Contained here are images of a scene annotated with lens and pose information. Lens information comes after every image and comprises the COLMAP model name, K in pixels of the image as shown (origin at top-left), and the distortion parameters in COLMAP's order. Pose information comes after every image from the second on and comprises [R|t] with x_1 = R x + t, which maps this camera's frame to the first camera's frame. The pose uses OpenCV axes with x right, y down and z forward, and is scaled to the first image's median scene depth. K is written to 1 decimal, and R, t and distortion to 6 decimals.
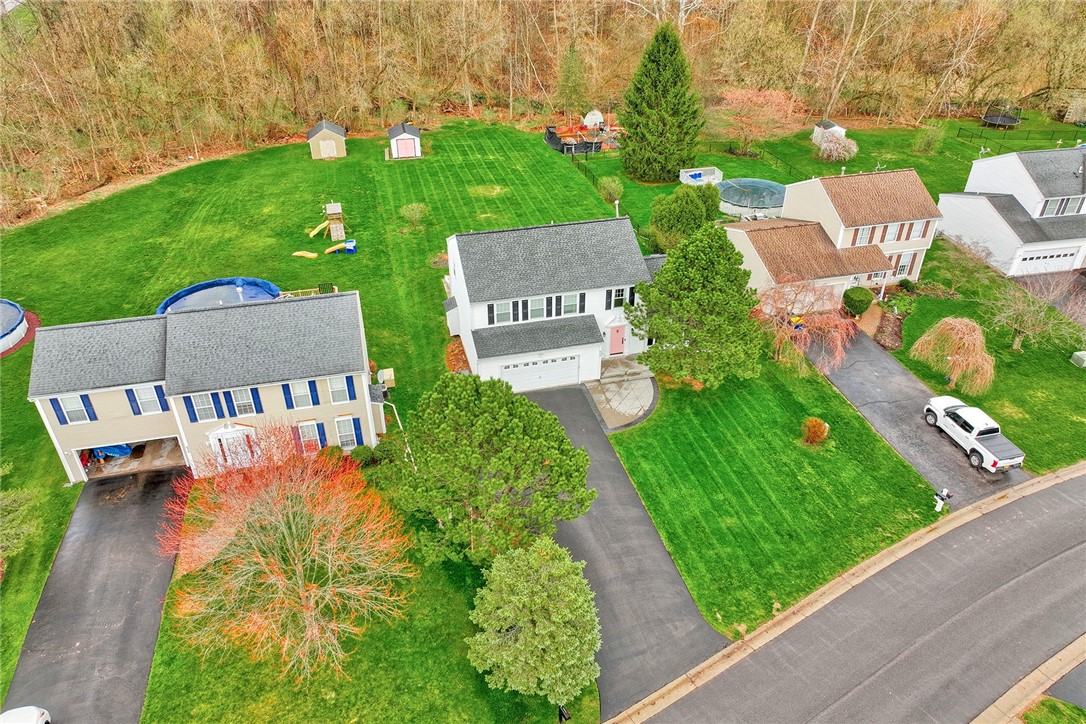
lens RADIAL K [[768.8, 0, 543.0], [0, 768.8, 362.0], [0, 0, 1]] dist [0.014078, 0.005868]
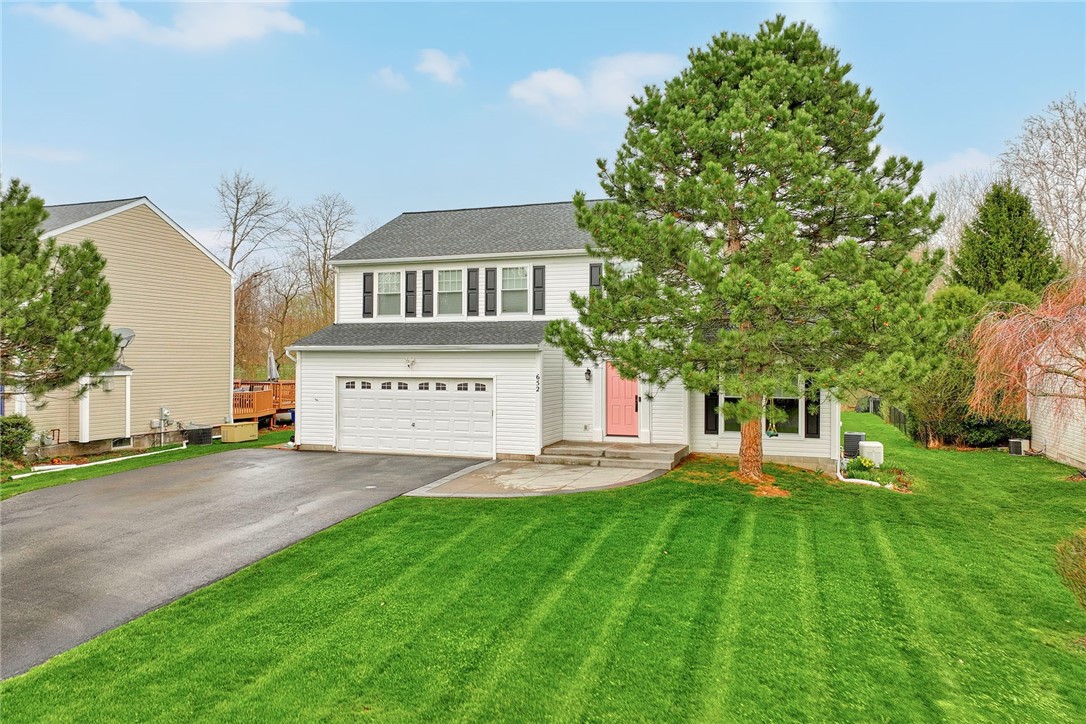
lens RADIAL K [[768.8, 0, 543.0], [0, 768.8, 362.0], [0, 0, 1]] dist [0.014078, 0.005868]
pose [[0.835509, -0.003517, -0.549466, 0.263055], [-0.300407, 0.834378, -0.462135, 0.149525], [0.460088, 0.551181, 0.696074, 0.587981]]
